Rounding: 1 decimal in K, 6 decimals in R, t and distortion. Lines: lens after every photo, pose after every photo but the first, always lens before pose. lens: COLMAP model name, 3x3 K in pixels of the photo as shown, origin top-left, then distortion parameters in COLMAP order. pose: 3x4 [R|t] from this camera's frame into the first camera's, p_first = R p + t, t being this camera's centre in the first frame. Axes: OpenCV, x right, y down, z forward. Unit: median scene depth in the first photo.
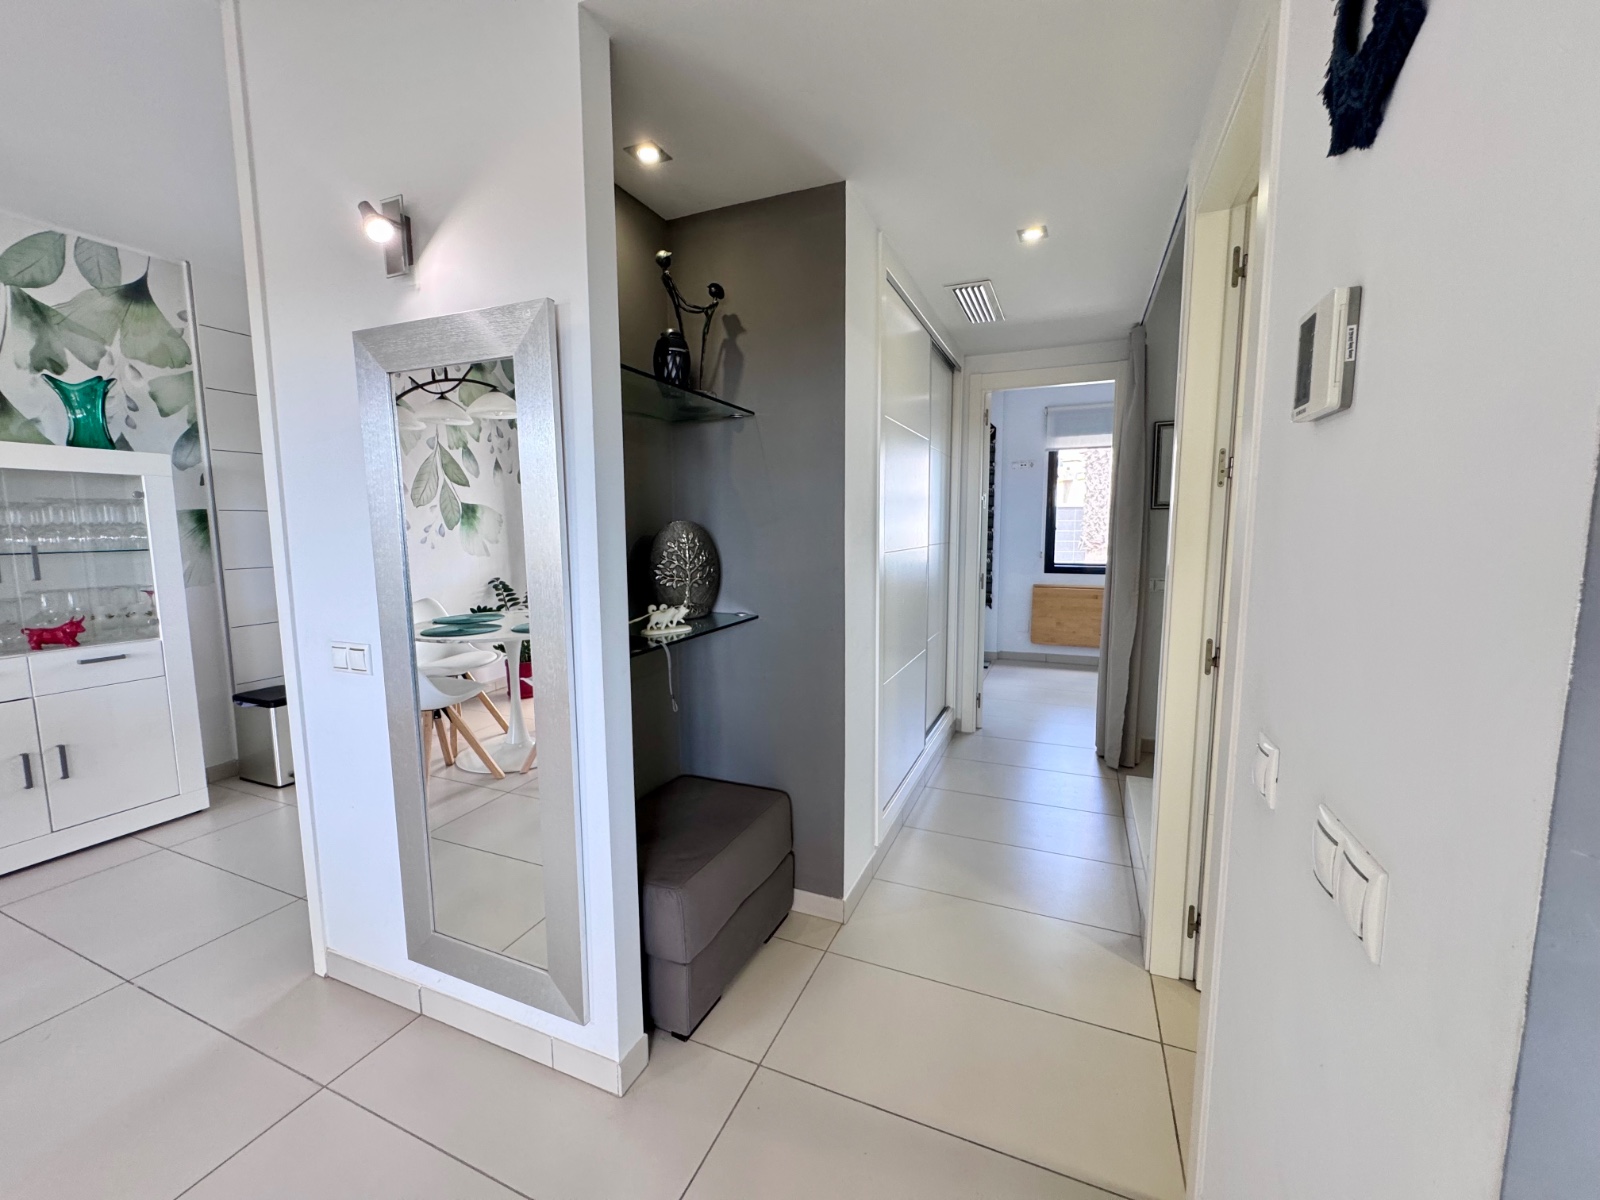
lens RADIAL K [[641.1, 0, 797.2], [0, 641.1, 595.8], [0, 0, 1]] dist [-0.004106, 0.000288]
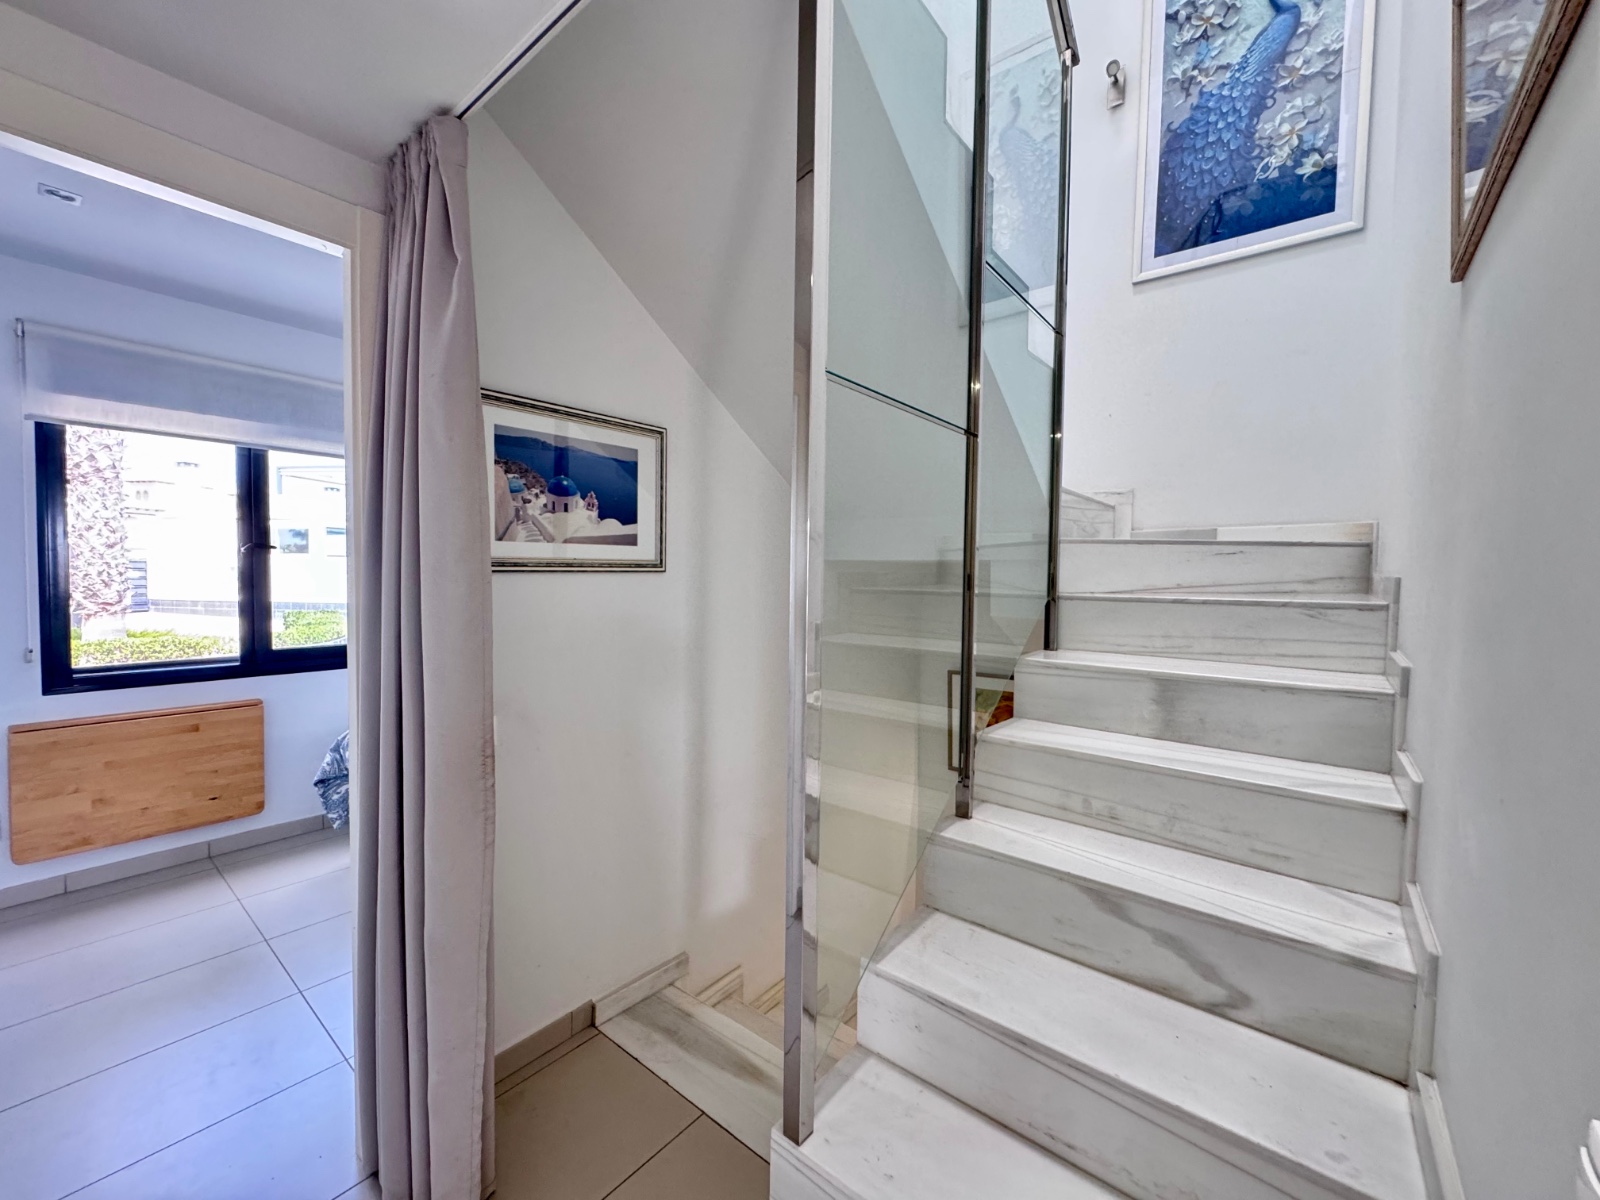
lens RADIAL K [[641.1, 0, 802.1], [0, 641.1, 598.6], [0, 0, 1]] dist [-0.004106, 0.000288]
pose [[0.271464, -0.026367, 0.962087, 0.111845], [0.090718, 0.995875, 0.001695, -0.057488], [-0.958164, 0.086818, 0.272737, 0.389399]]
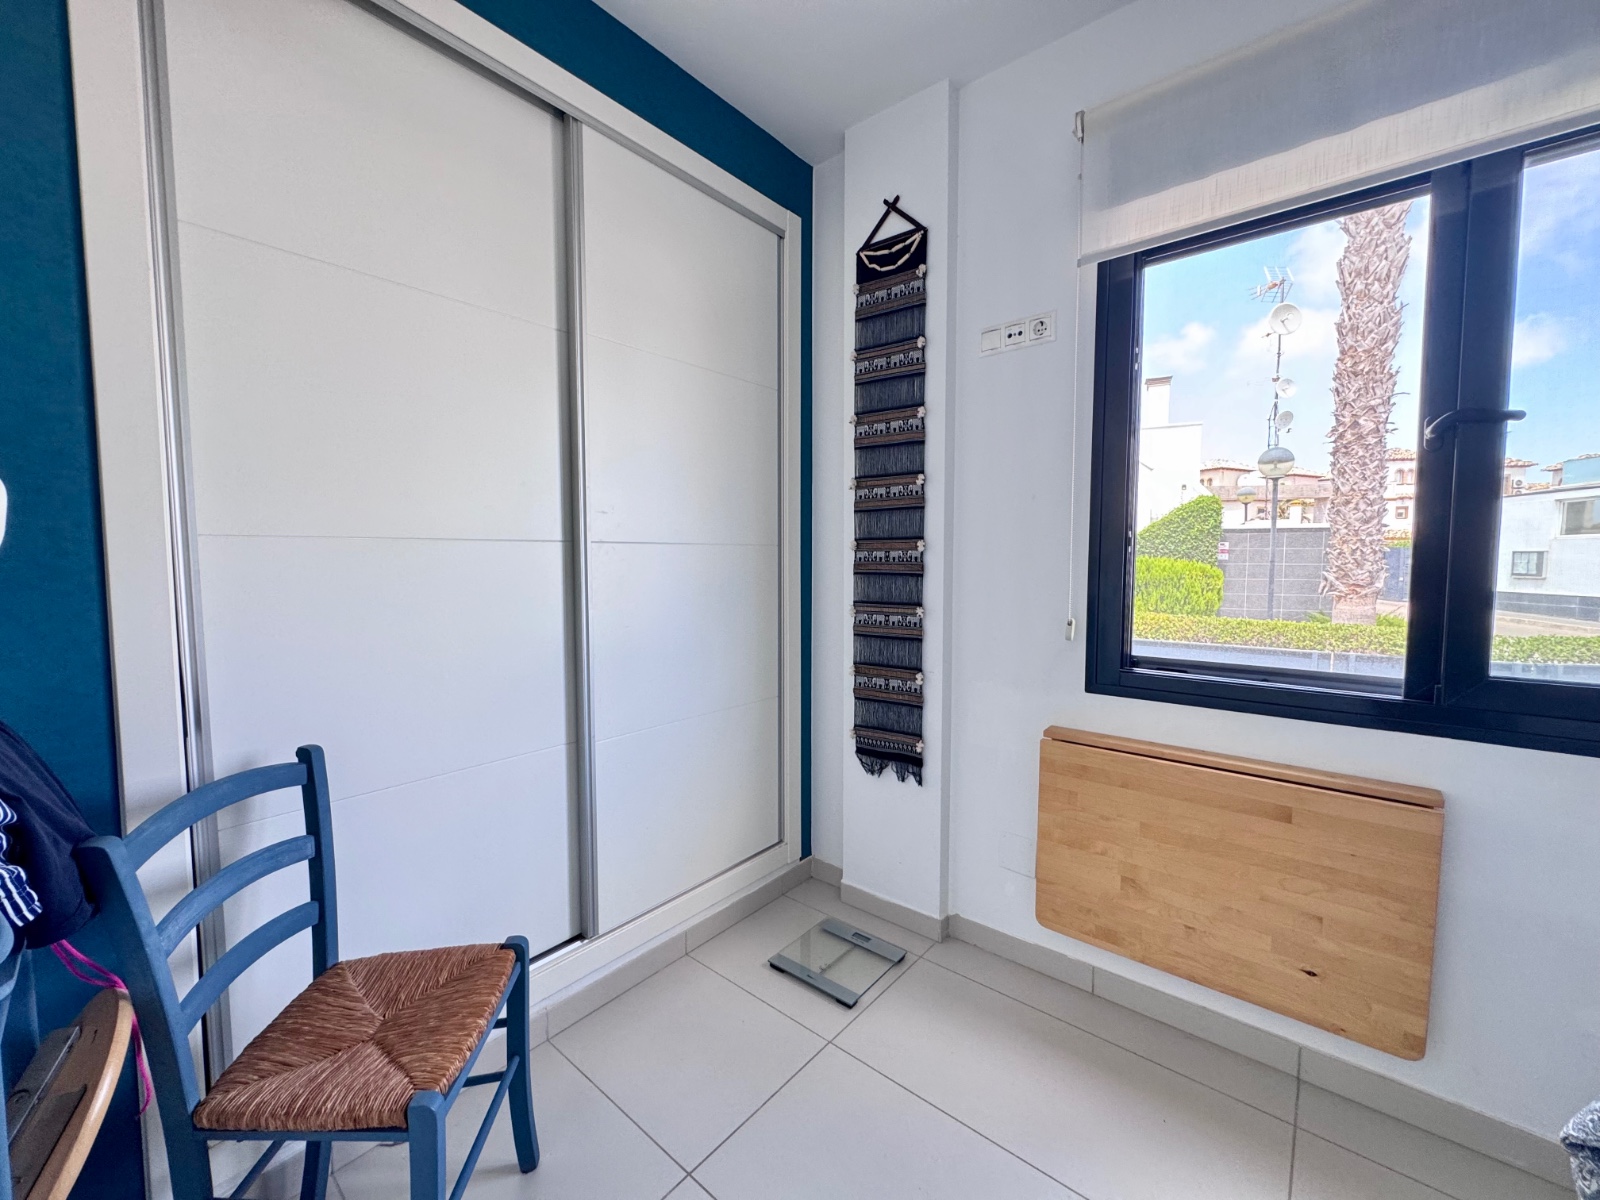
lens RADIAL K [[641.1, 0, 790.4], [0, 641.1, 599.8], [0, 0, 1]] dist [-0.004106, 0.000288]
pose [[0.954627, 0.025804, -0.296683, 0.354915], [-0.038552, 0.998564, -0.037197, -0.063828], [0.295297, 0.046947, 0.954251, 0.703293]]
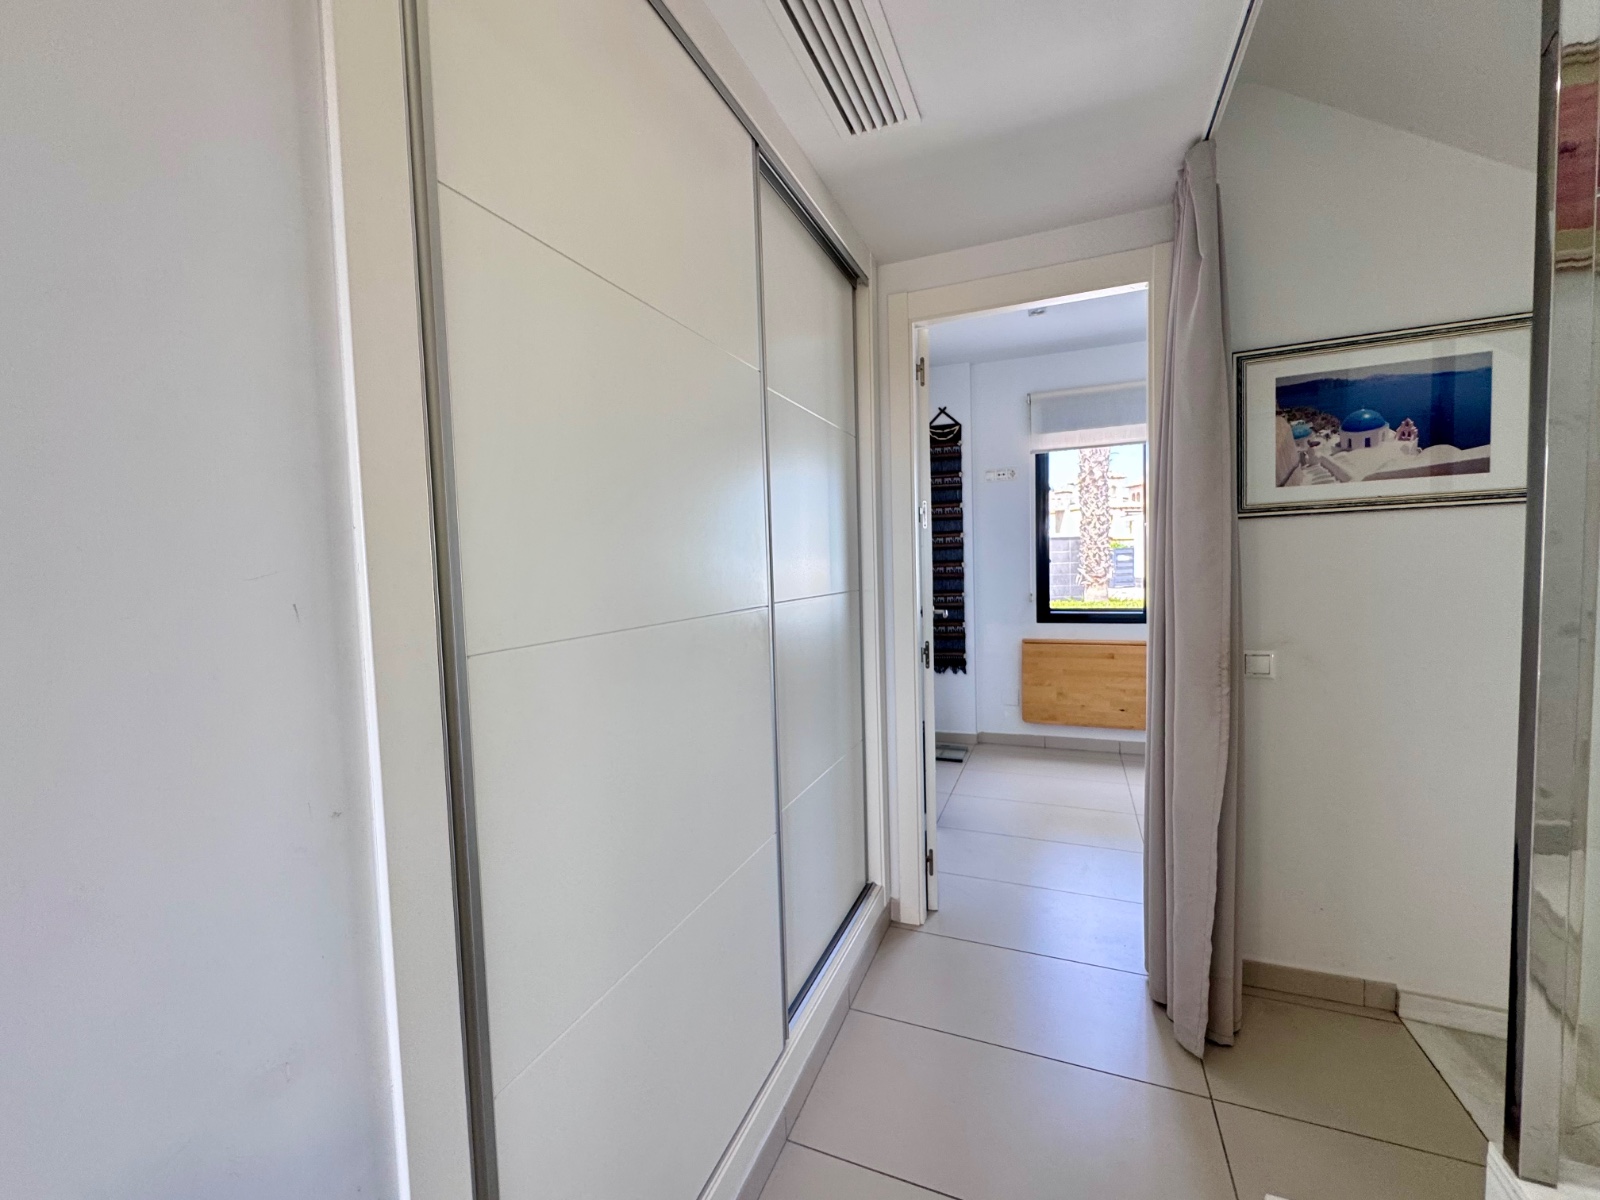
lens RADIAL K [[641.1, 0, 795.6], [0, 641.1, 596.6], [0, 0, 1]] dist [-0.004106, 0.000288]
pose [[0.999717, -0.023524, 0.003525, 0.118321], [0.023690, 0.998020, -0.058265, -0.030614], [-0.002148, 0.058332, 0.998295, 0.294446]]
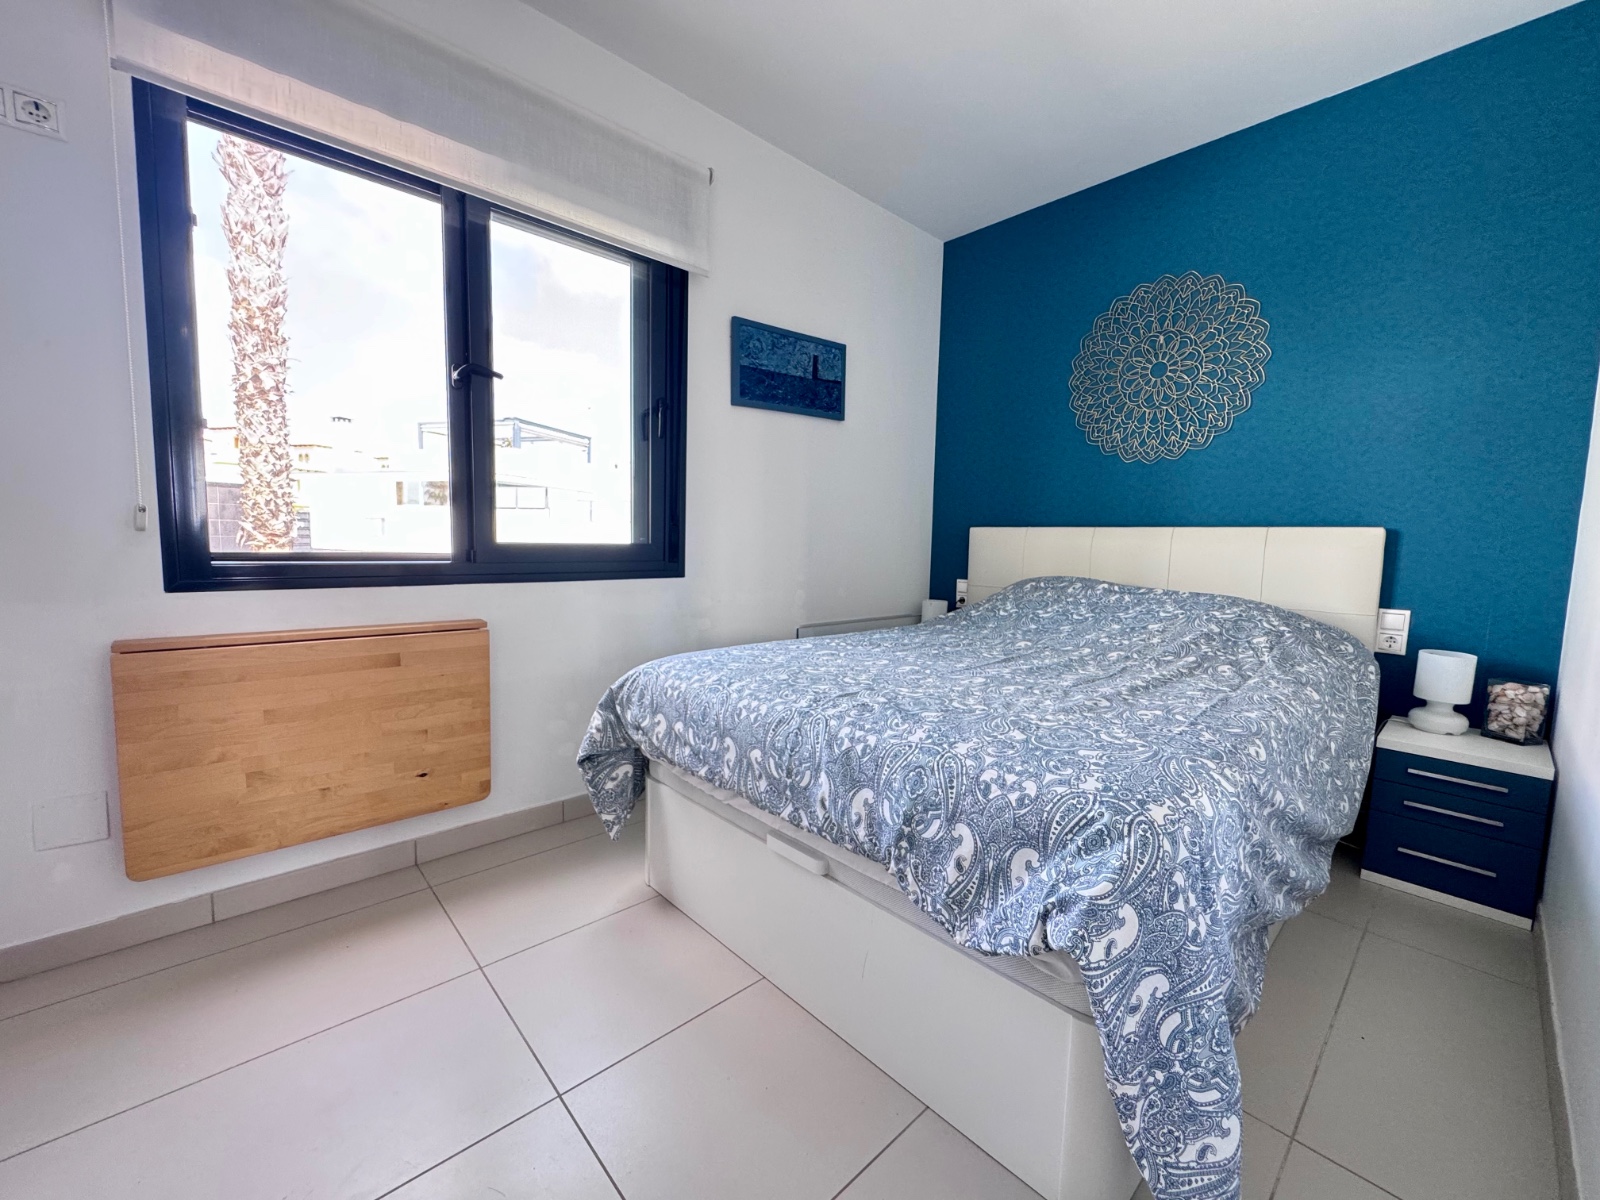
lens RADIAL K [[641.1, 0, 804.7], [0, 641.1, 600.1], [0, 0, 1]] dist [-0.004106, 0.000288]
pose [[0.404057, -0.070641, 0.912002, 0.266447], [0.071823, 0.996386, 0.045356, -0.026716], [-0.911910, 0.047177, 0.407670, 0.690820]]
